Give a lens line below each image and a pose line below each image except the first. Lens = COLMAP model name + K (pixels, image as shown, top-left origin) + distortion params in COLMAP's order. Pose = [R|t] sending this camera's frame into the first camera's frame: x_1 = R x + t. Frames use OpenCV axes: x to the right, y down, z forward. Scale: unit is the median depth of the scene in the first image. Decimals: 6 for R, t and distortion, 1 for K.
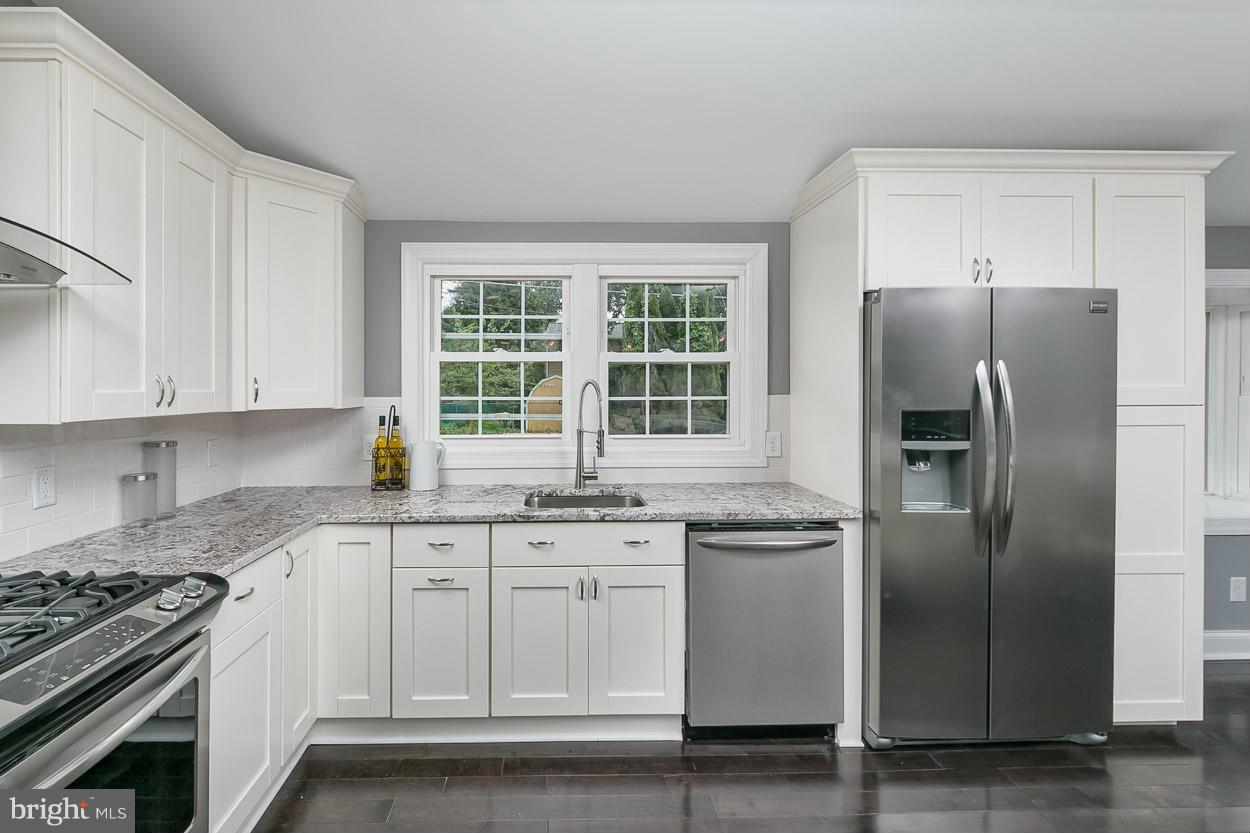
lens RADIAL K [[548.7, 0, 575.1], [0, 548.7, 393.2], [0, 0, 1]] dist [0.001489, -0.000025]
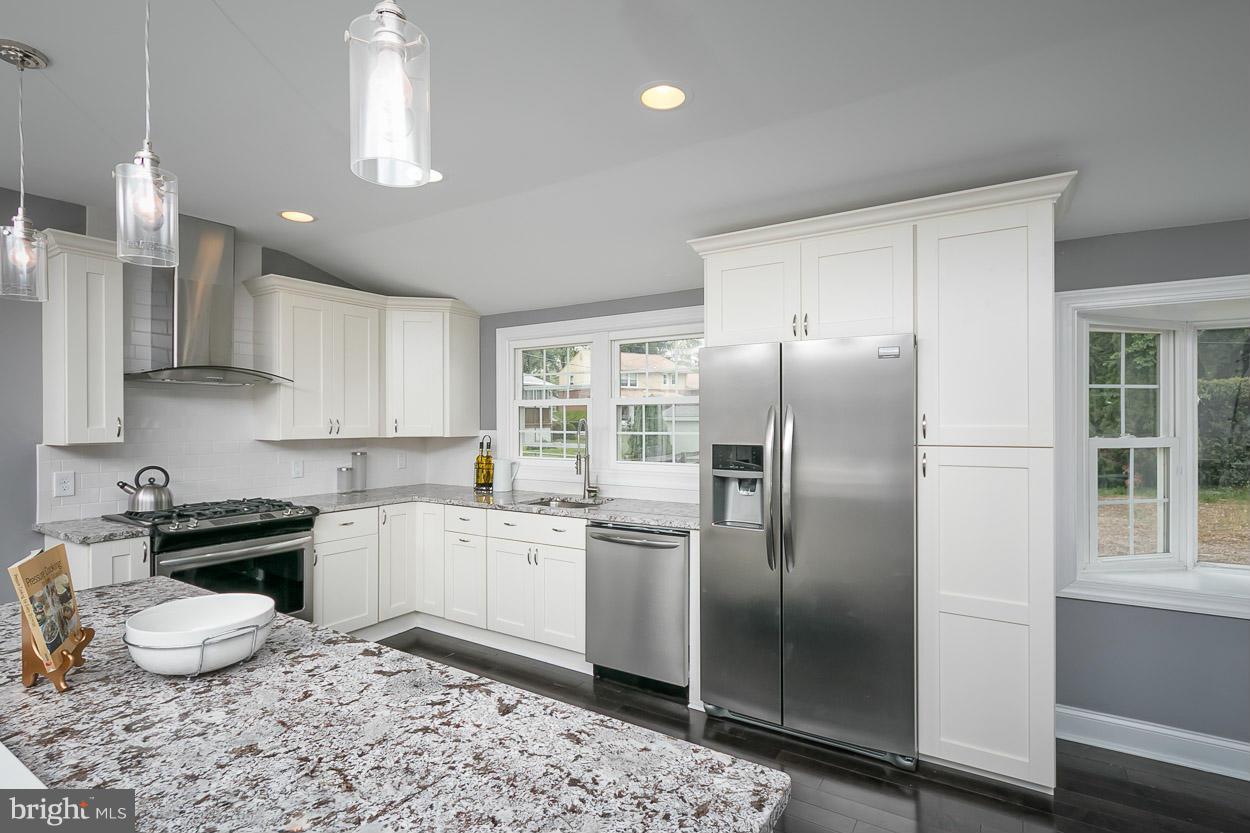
lens RADIAL K [[614.5, 0, 624.1], [0, 614.5, 422.0], [0, 0, 1]] dist [0.003159, -0.002024]
pose [[0.829576, 0.001049, -0.558393, 1.153753], [-0.001251, 0.999999, 0.000020, -0.020426], [0.558392, 0.000682, 0.829577, -0.272728]]
